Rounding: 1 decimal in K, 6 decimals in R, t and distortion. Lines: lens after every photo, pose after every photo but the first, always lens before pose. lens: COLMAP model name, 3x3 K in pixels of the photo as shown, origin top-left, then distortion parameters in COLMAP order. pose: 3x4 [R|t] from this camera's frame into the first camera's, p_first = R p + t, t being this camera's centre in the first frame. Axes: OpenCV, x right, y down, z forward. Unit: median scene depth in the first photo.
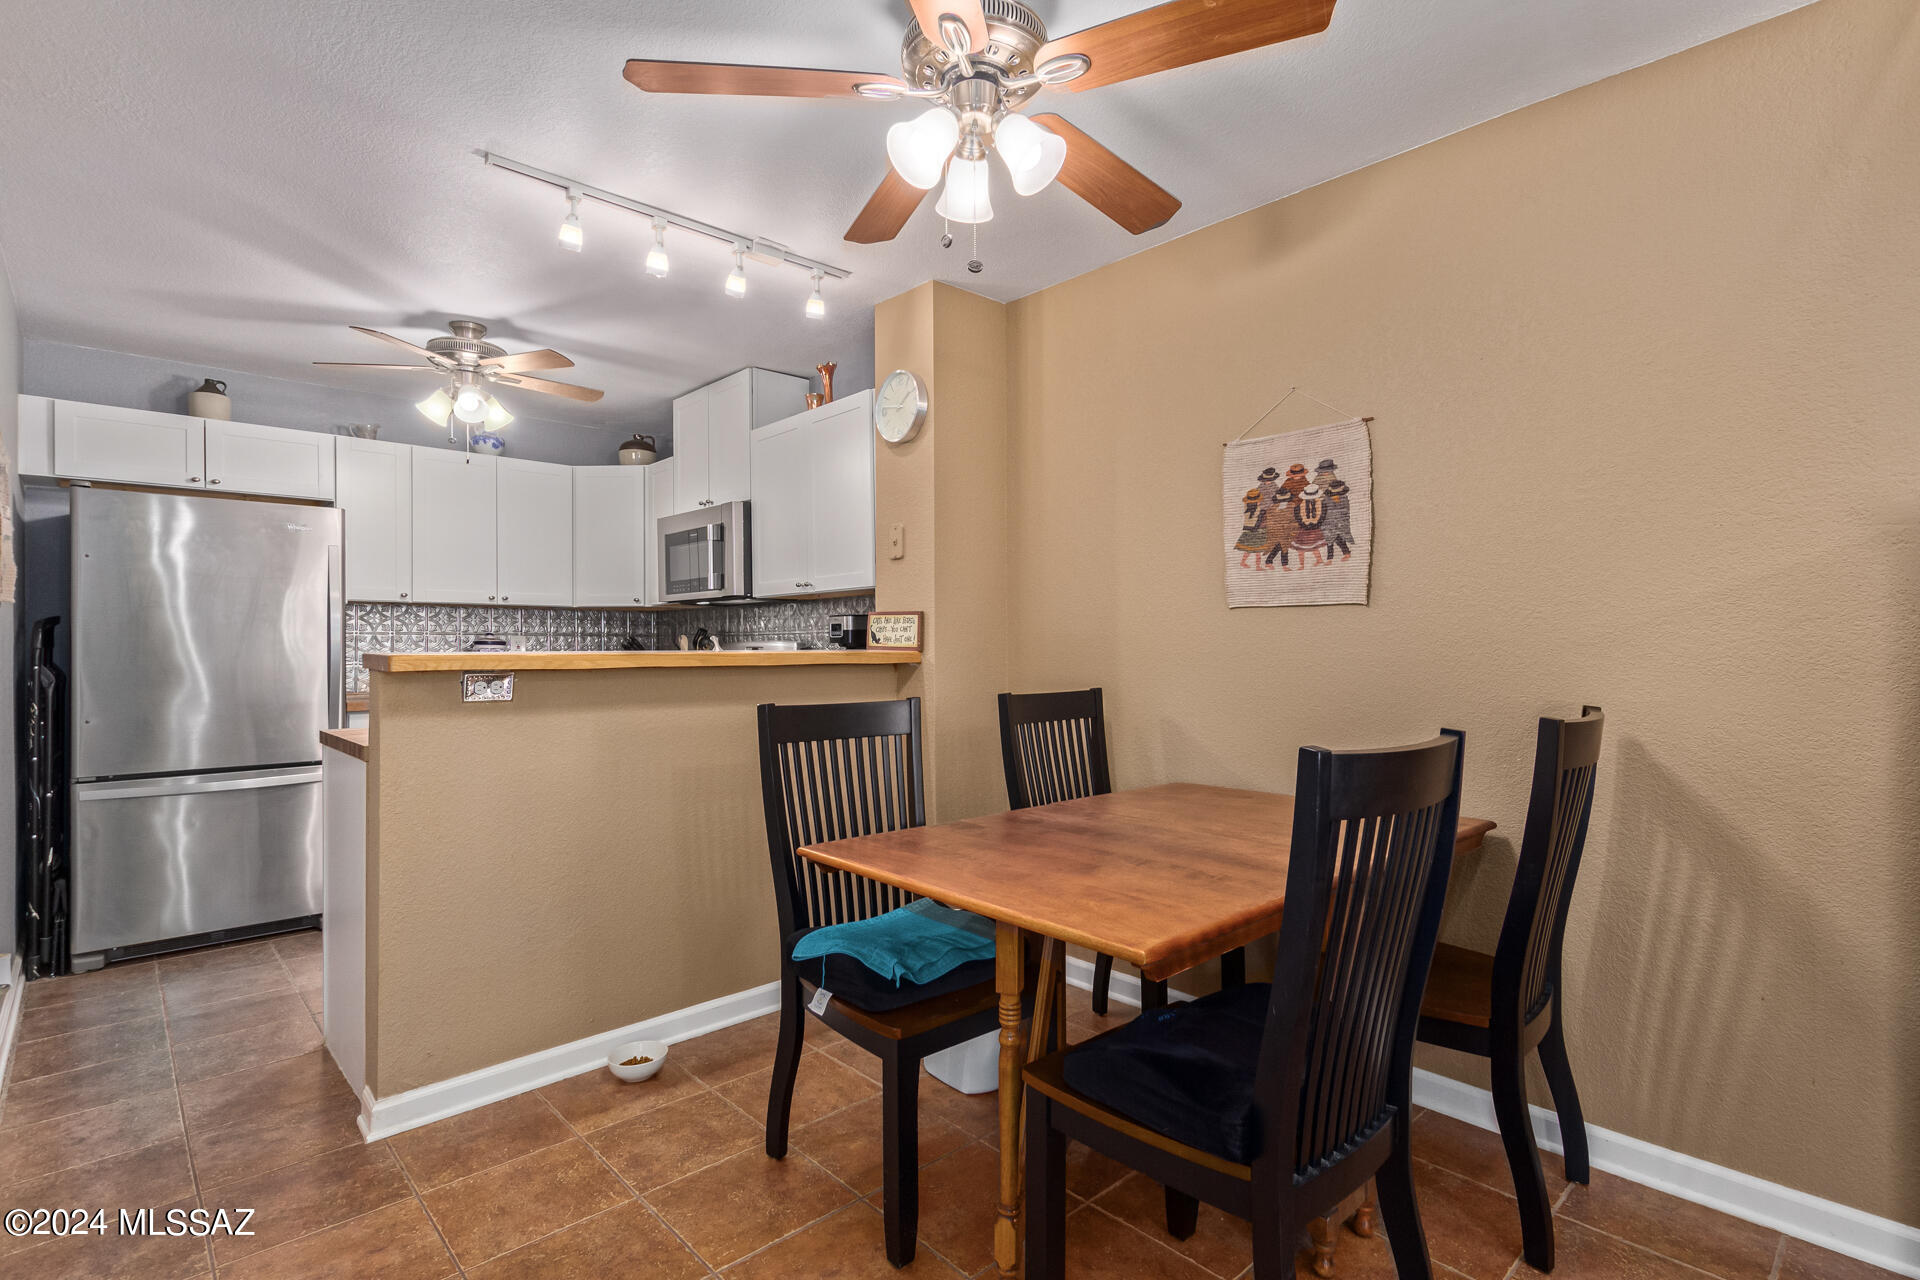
lens RADIAL K [[916.3, 0, 979.4], [0, 916.3, 639.8], [0, 0, 1]] dist [0.008240, -0.001168]
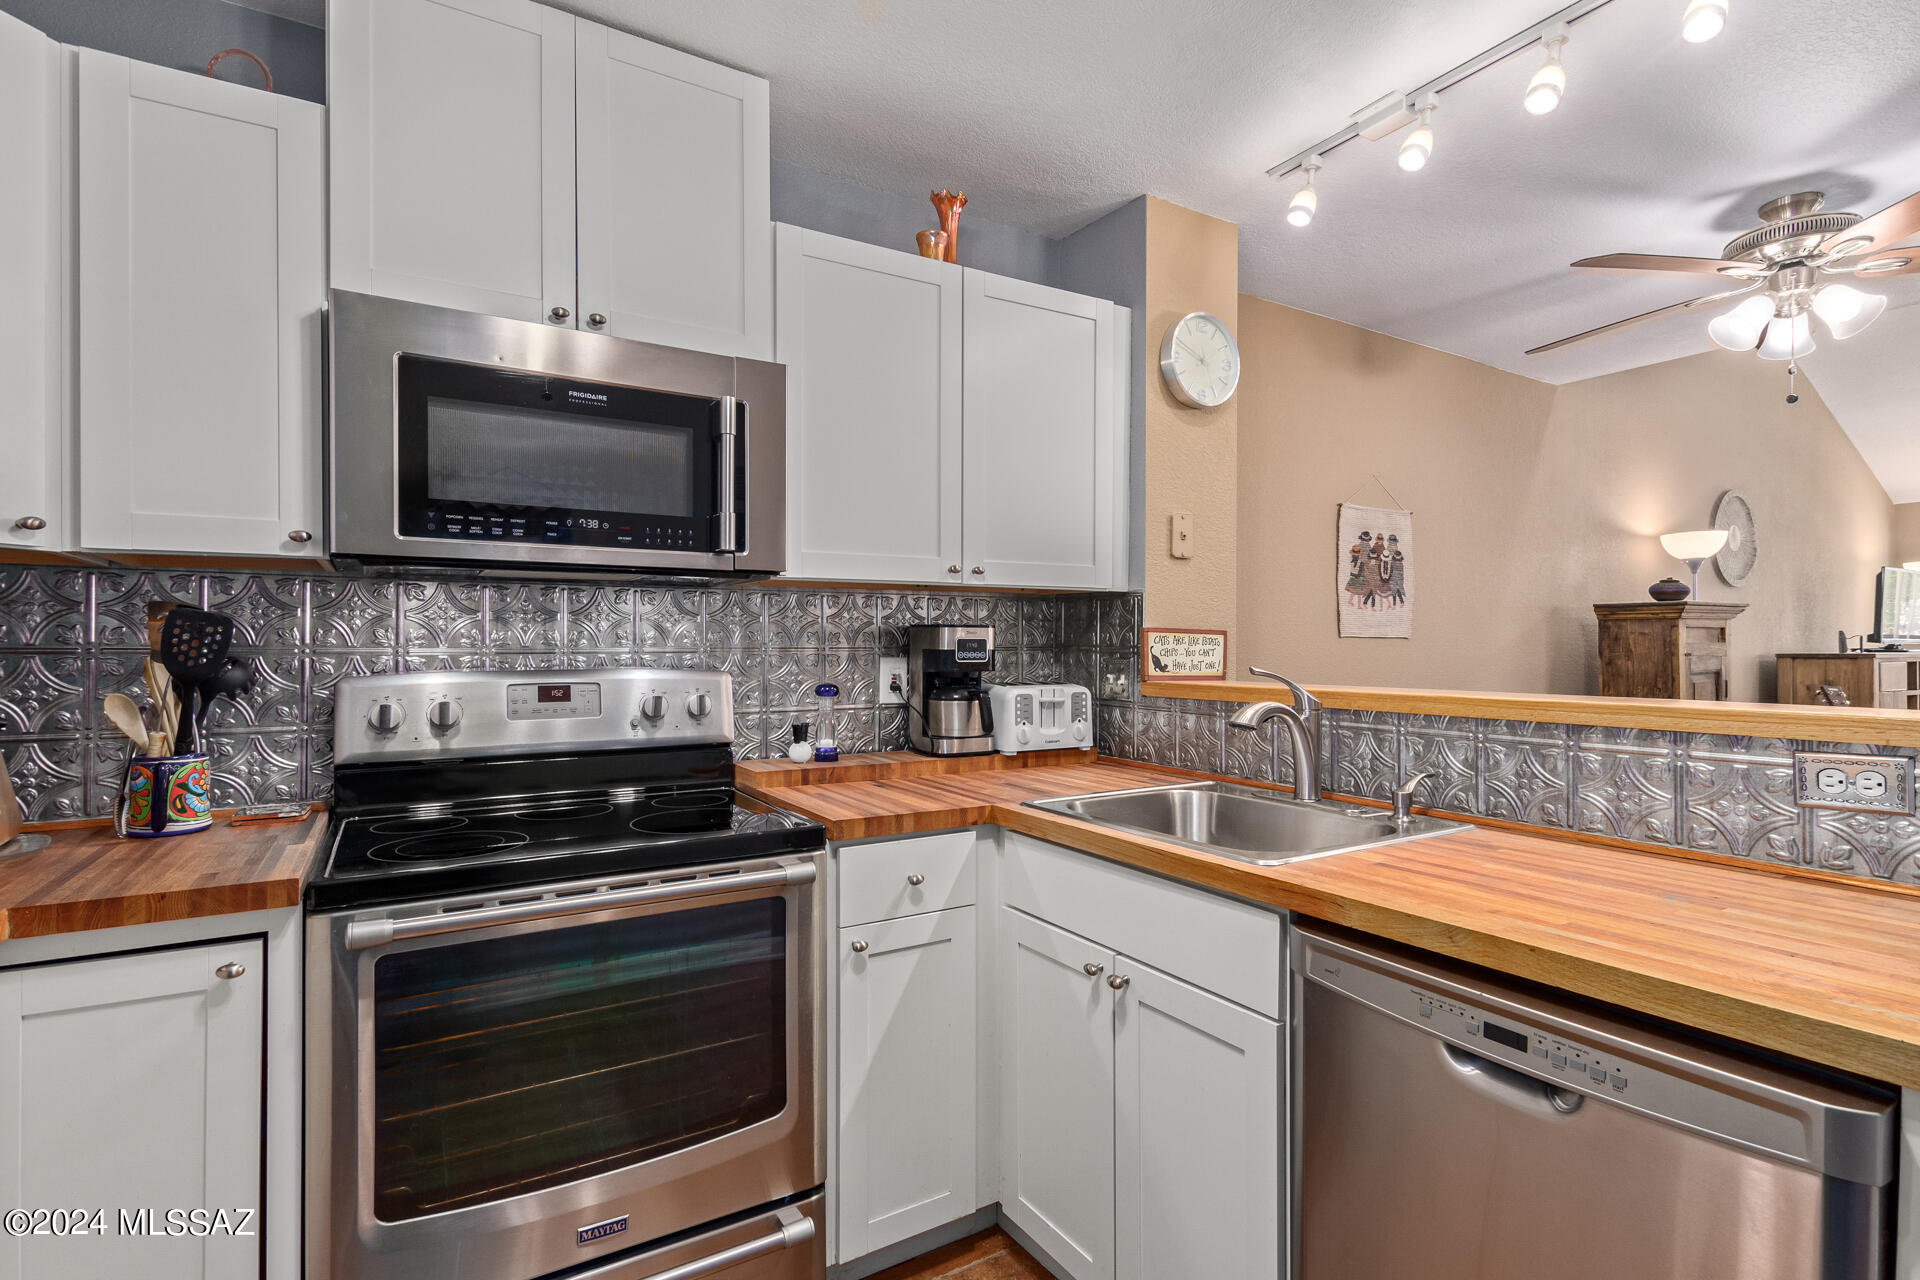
lens RADIAL K [[916.3, 0, 973.3], [0, 916.3, 640.4], [0, 0, 1]] dist [0.008240, -0.001168]
pose [[0.209002, 0.006685, 0.977892, -1.063986], [-0.008864, 0.999949, -0.004941, -0.019722], [-0.977875, -0.007635, 0.209050, 1.251916]]
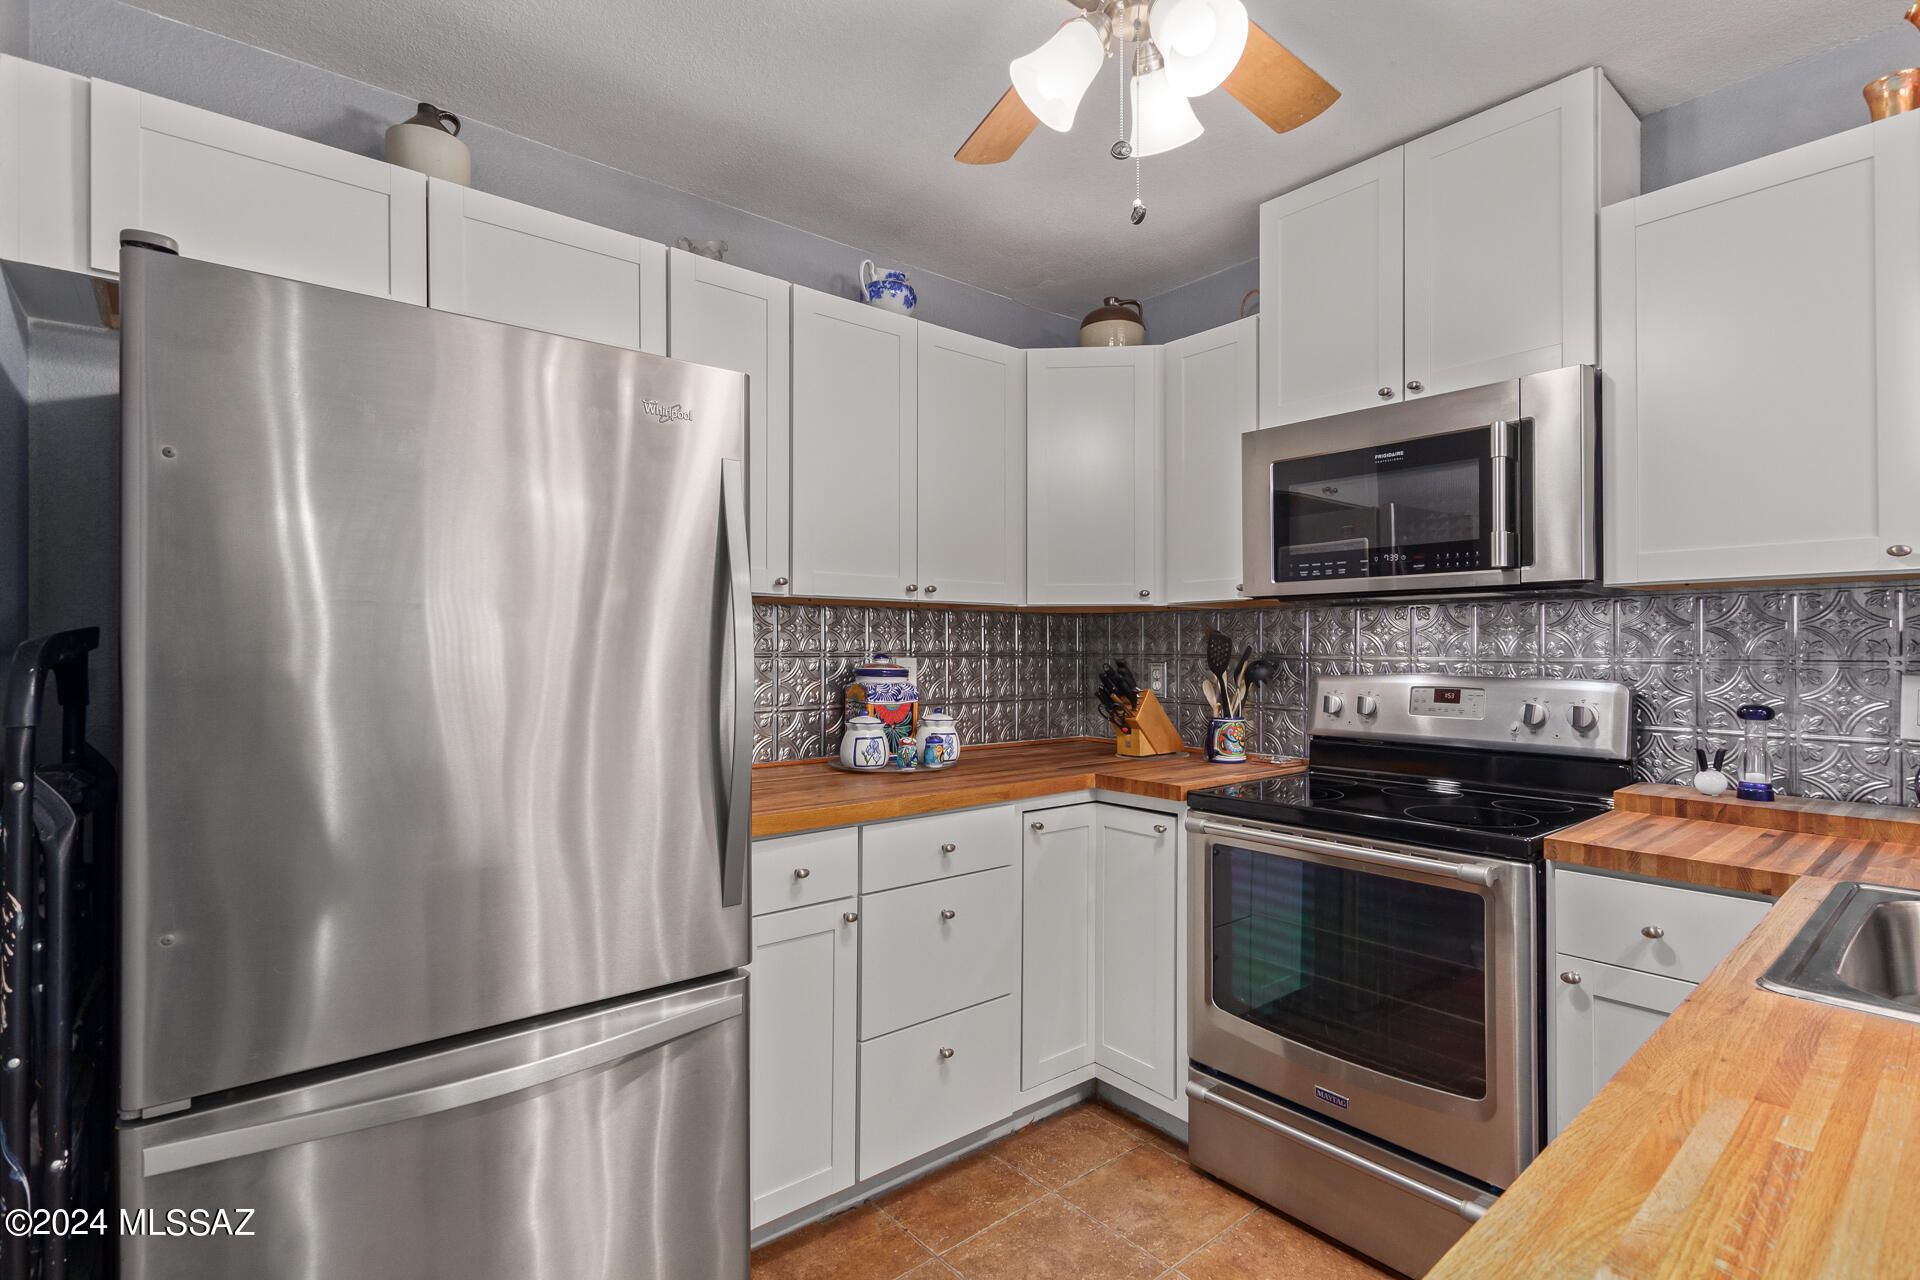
lens RADIAL K [[916.3, 0, 981.3], [0, 916.3, 645.9], [0, 0, 1]] dist [0.008240, -0.001168]
pose [[0.998717, 0.004550, -0.050435, -0.815016], [-0.004330, 0.999981, 0.004470, -0.027233], [0.050454, -0.004246, 0.998717, 0.846650]]
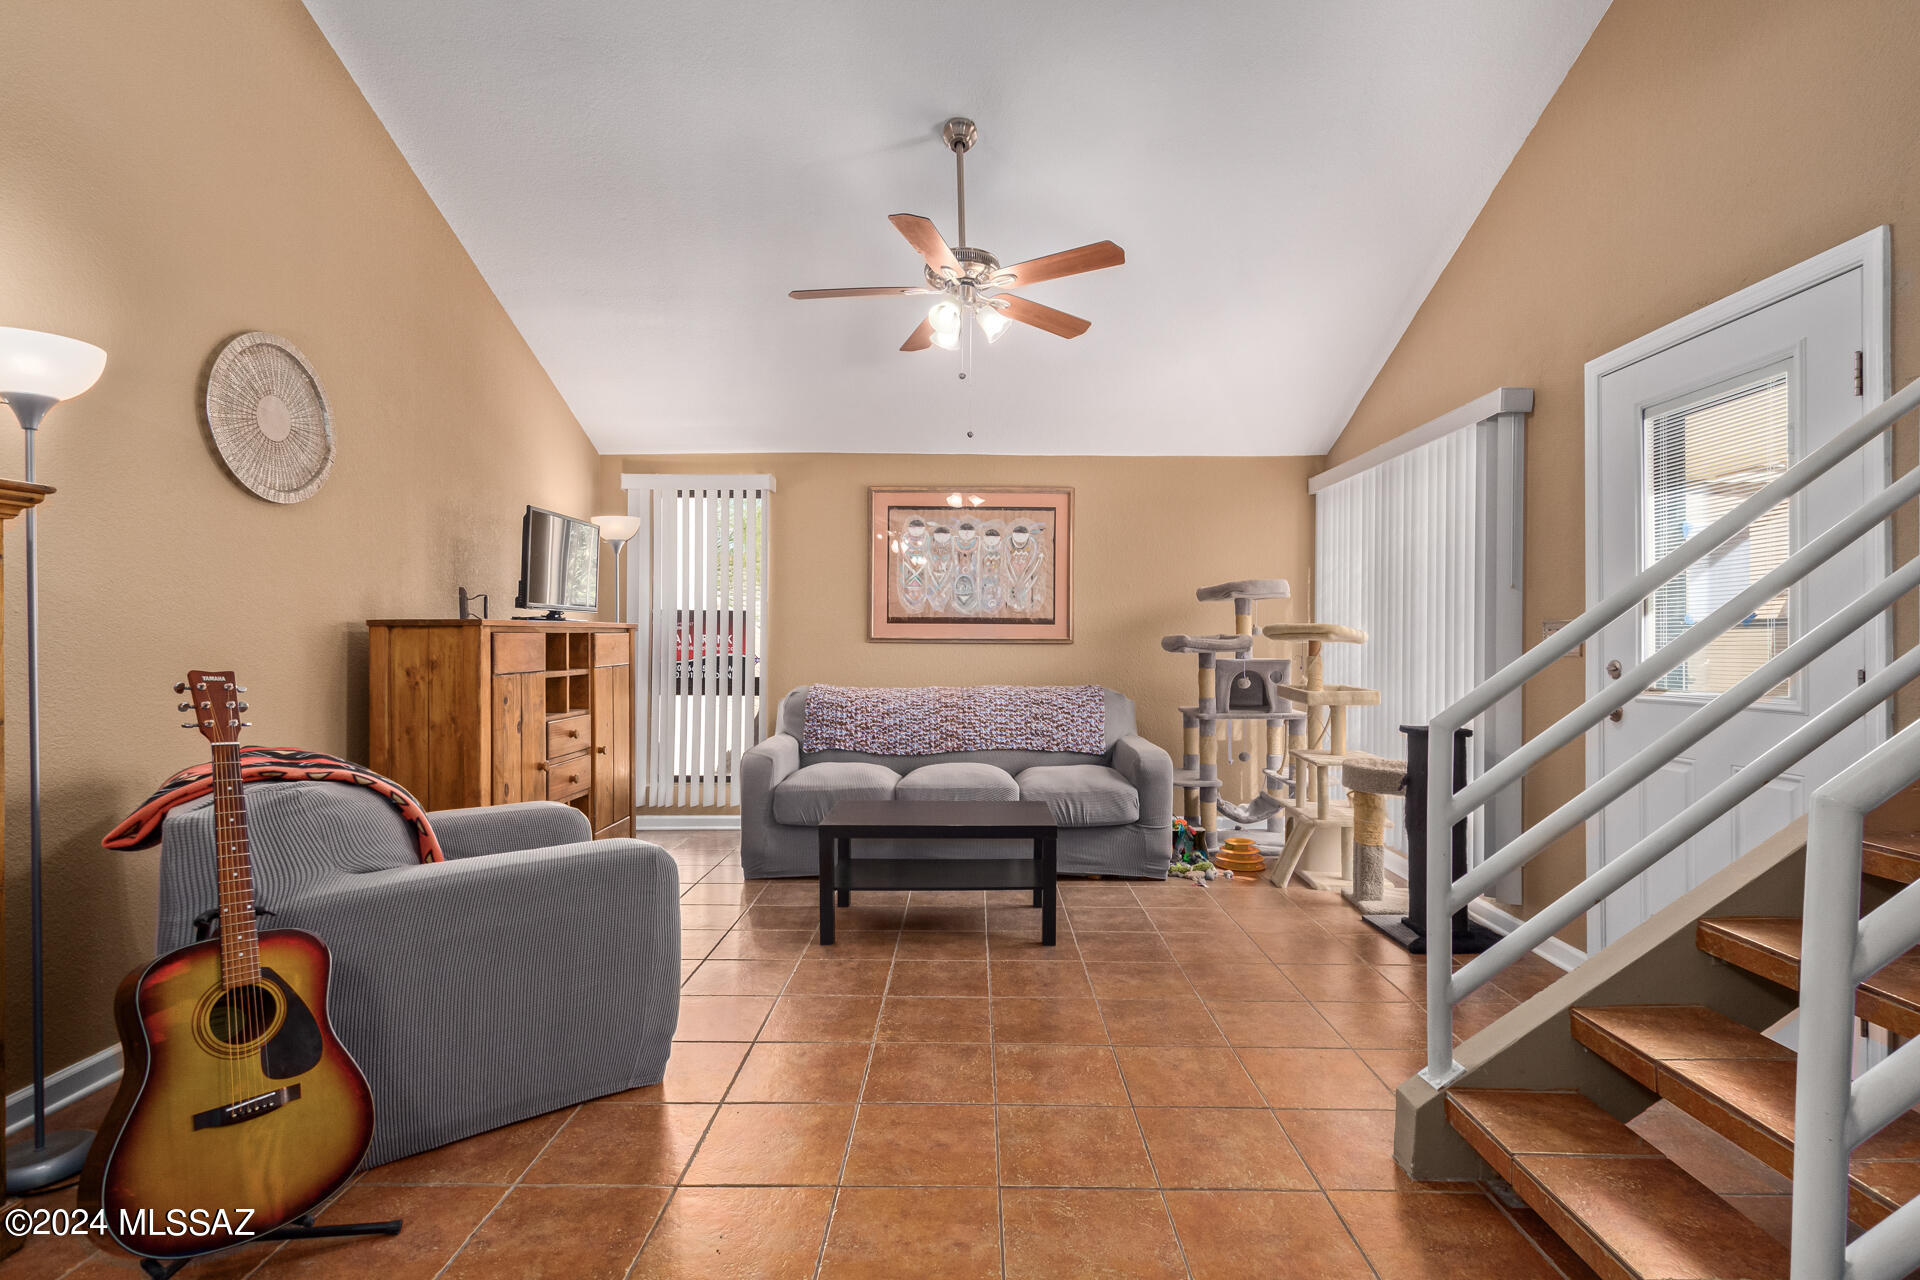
lens RADIAL K [[916.3, 0, 962.2], [0, 916.3, 633.5], [0, 0, 1]] dist [0.008240, -0.001168]
pose [[-0.724833, 0.000456, 0.688924, -0.245996], [-0.007805, 0.999930, -0.008874, 0.006406], [-0.688880, -0.011809, -0.724779, 0.358034]]
